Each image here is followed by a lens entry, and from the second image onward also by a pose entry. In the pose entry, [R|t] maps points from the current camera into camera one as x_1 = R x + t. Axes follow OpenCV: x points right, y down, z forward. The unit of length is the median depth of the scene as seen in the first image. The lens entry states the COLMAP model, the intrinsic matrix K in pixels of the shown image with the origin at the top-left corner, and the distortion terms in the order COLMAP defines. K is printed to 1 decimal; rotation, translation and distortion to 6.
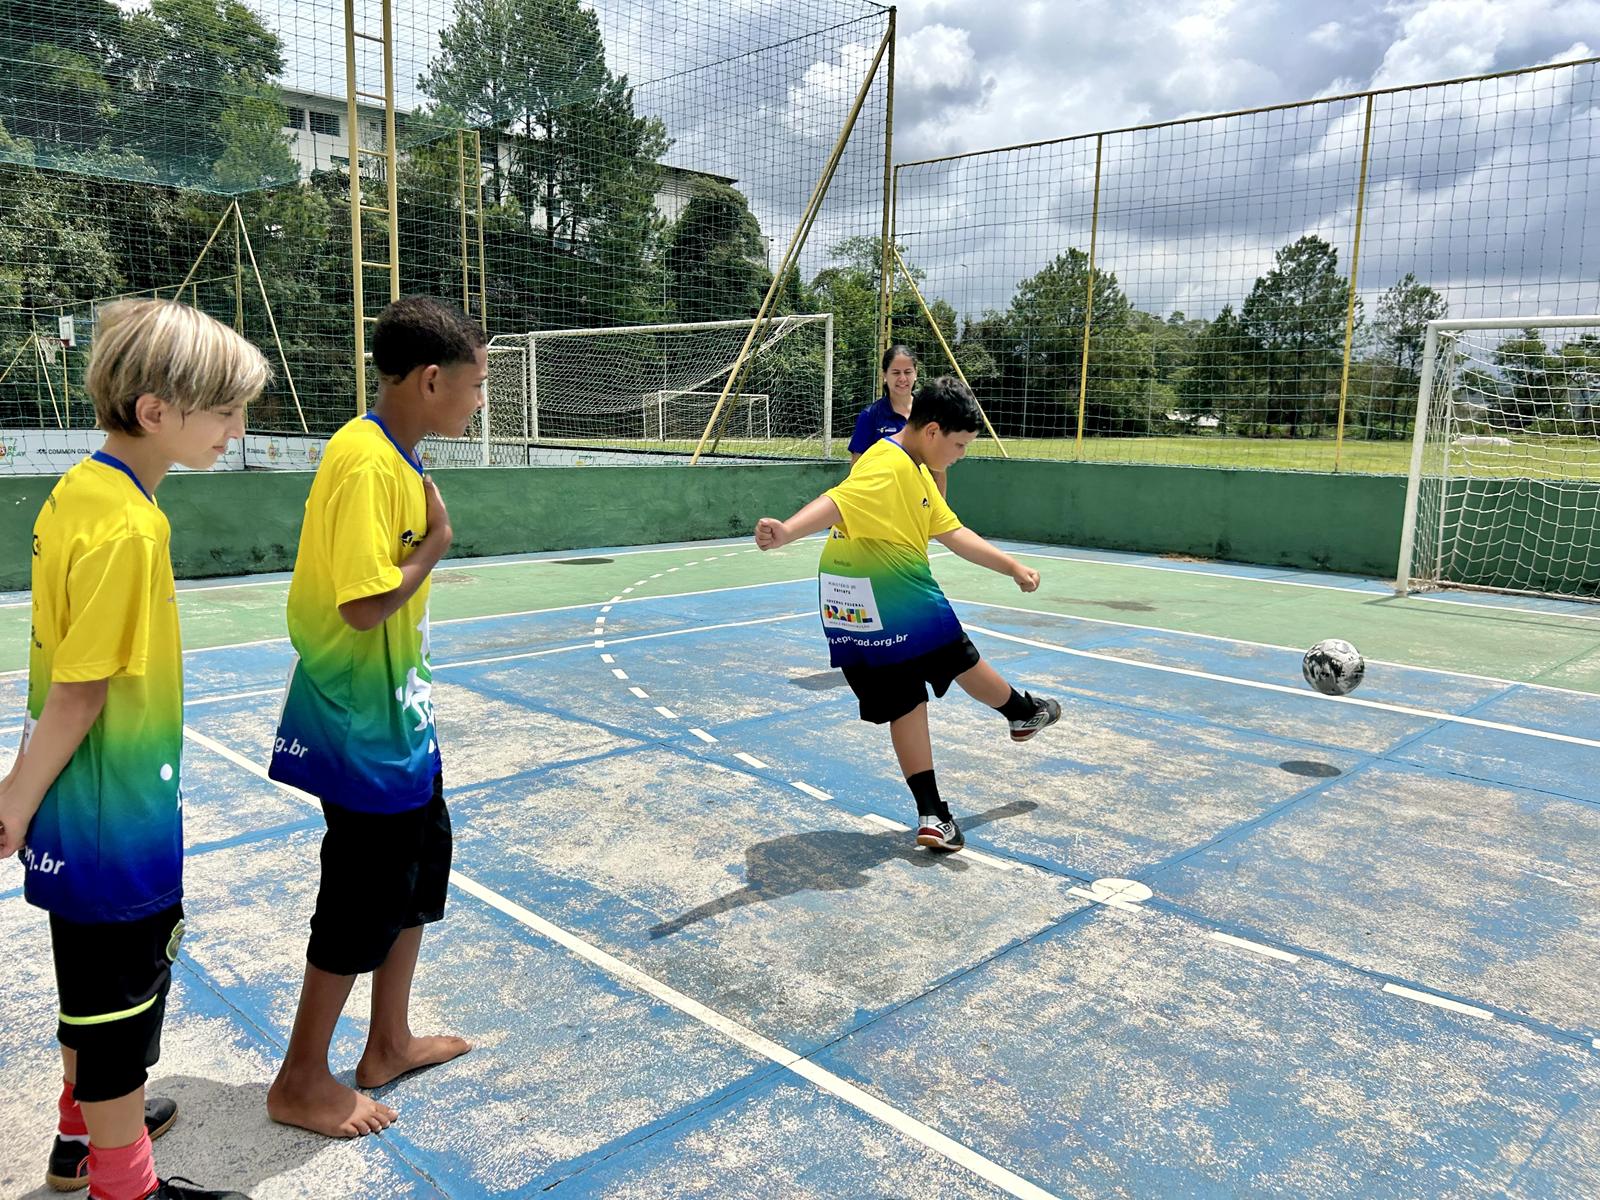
lens RADIAL K [[1207.5, 0, 810.8], [0, 1207.5, 603.9], [0, 0, 1]] dist [0.038815, -0.048379]
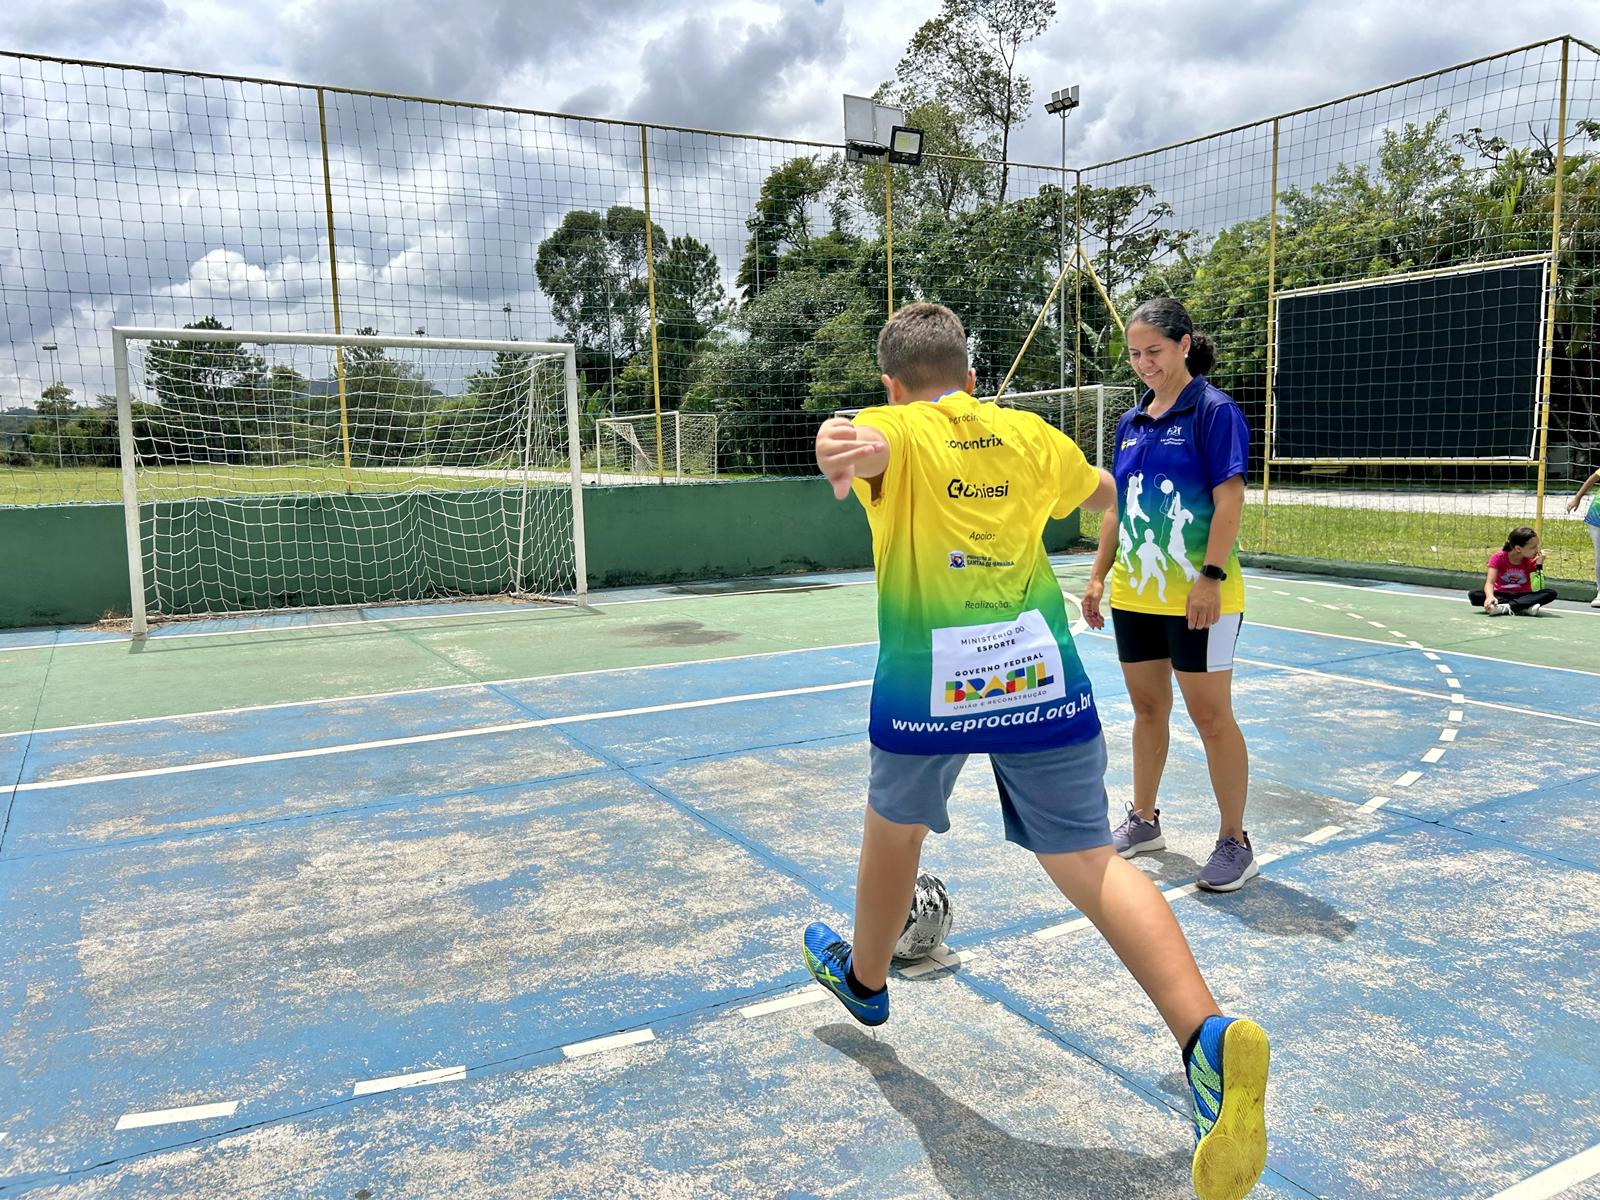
lens RADIAL K [[1207.5, 0, 784.7], [0, 1207.5, 587.1], [0, 0, 1]] dist [0.038815, -0.048379]
pose [[0.292674, -0.135163, 0.946611, -0.405418], [0.168996, 0.981687, 0.087921, -0.082372], [-0.941160, 0.134241, 0.310156, 0.557740]]
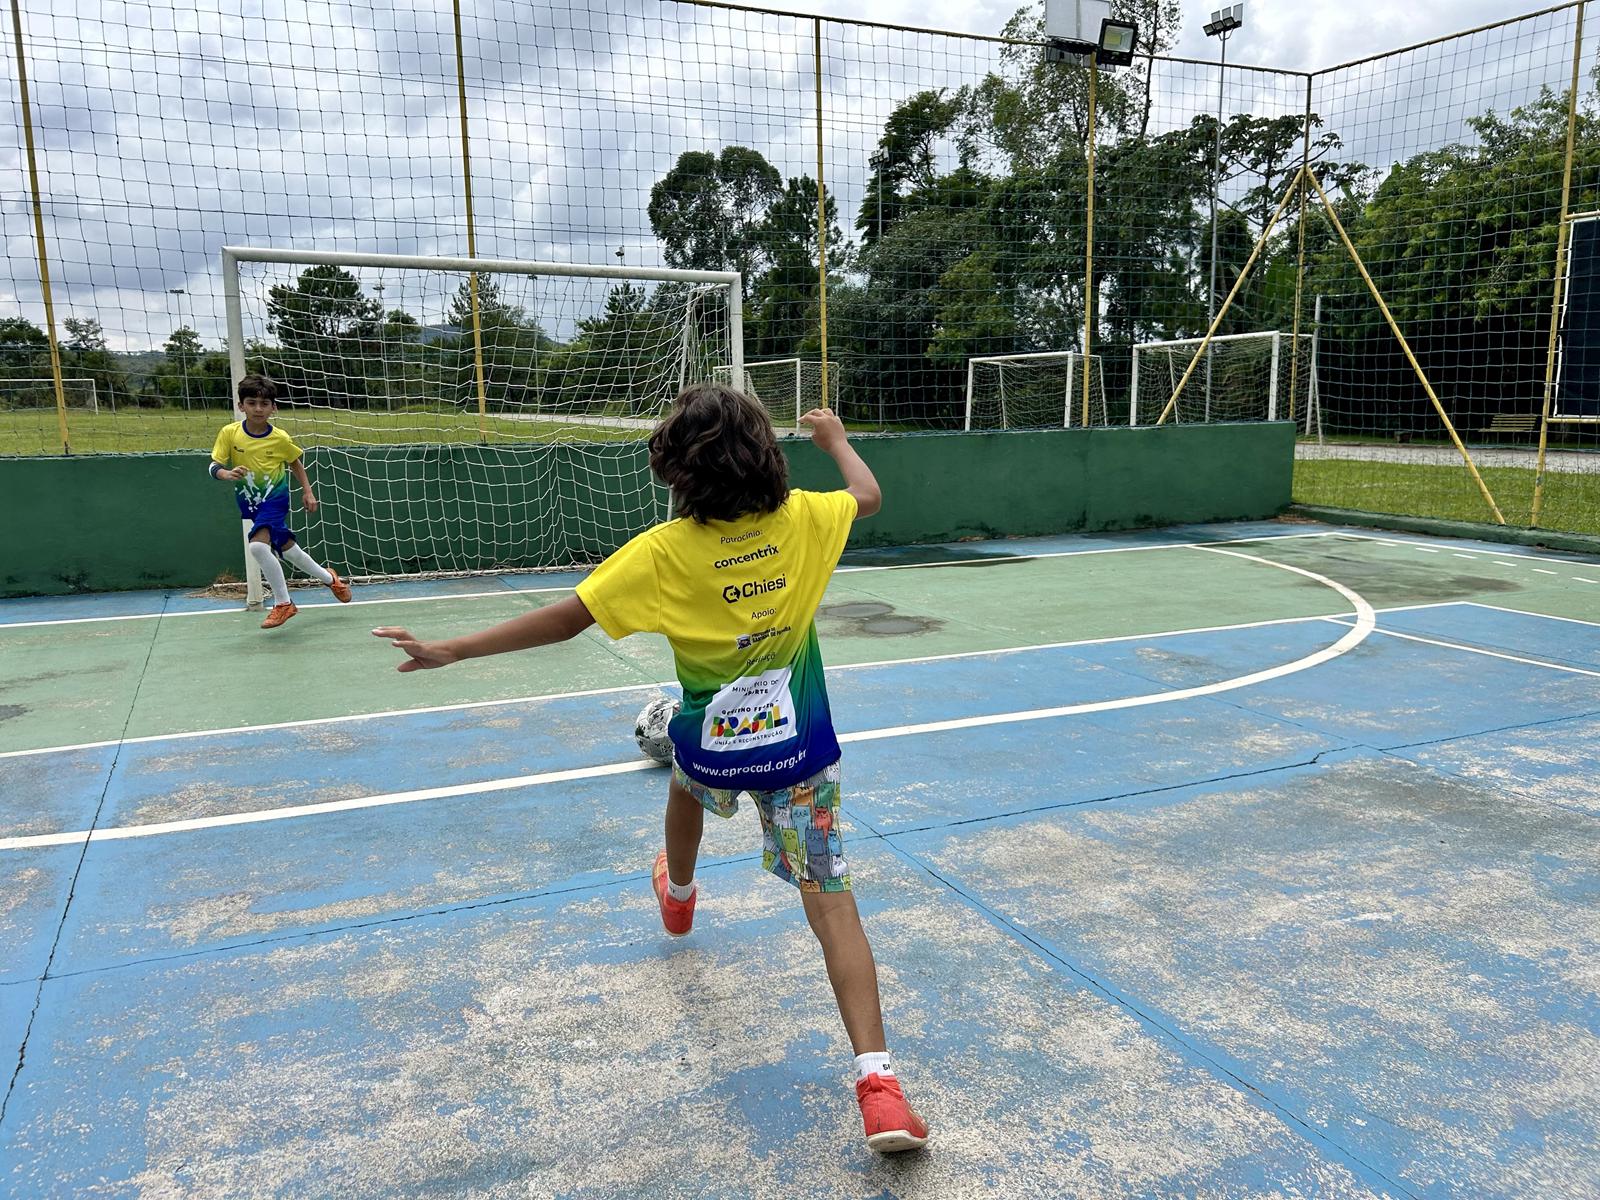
lens RADIAL K [[1207.5, 0, 791.7], [0, 1207.5, 602.7], [0, 0, 1]] dist [0.038815, -0.048379]
pose [[0.367782, -0.177644, 0.912786, -0.182241], [0.156184, 0.979440, 0.127686, -0.109529], [-0.916702, 0.095602, 0.387965, 0.764544]]
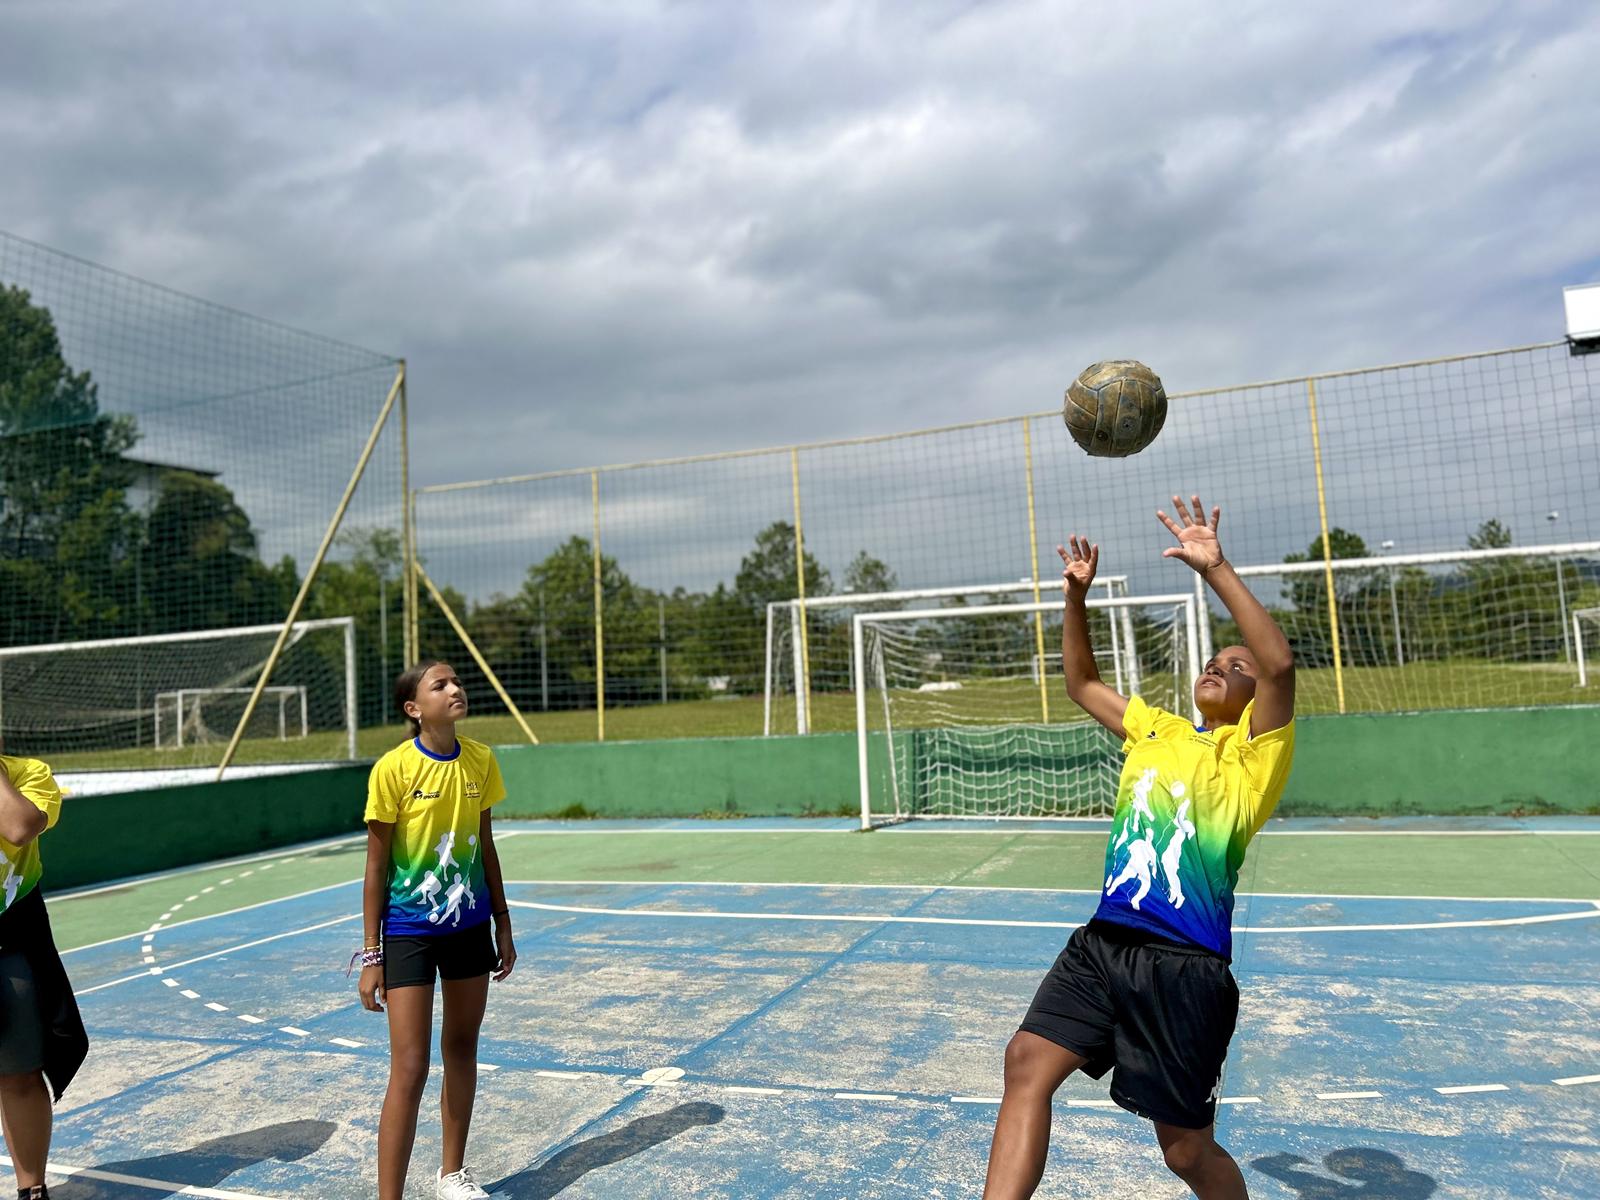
lens RADIAL K [[1207.5, 0, 812.9], [0, 1207.5, 576.3], [0, 0, 1]] dist [0.038815, -0.048379]
pose [[0.921711, -0.035091, 0.386287, -0.069801], [0.128546, 0.967254, -0.218853, 0.009755], [-0.365957, 0.251375, 0.896039, -0.306620]]
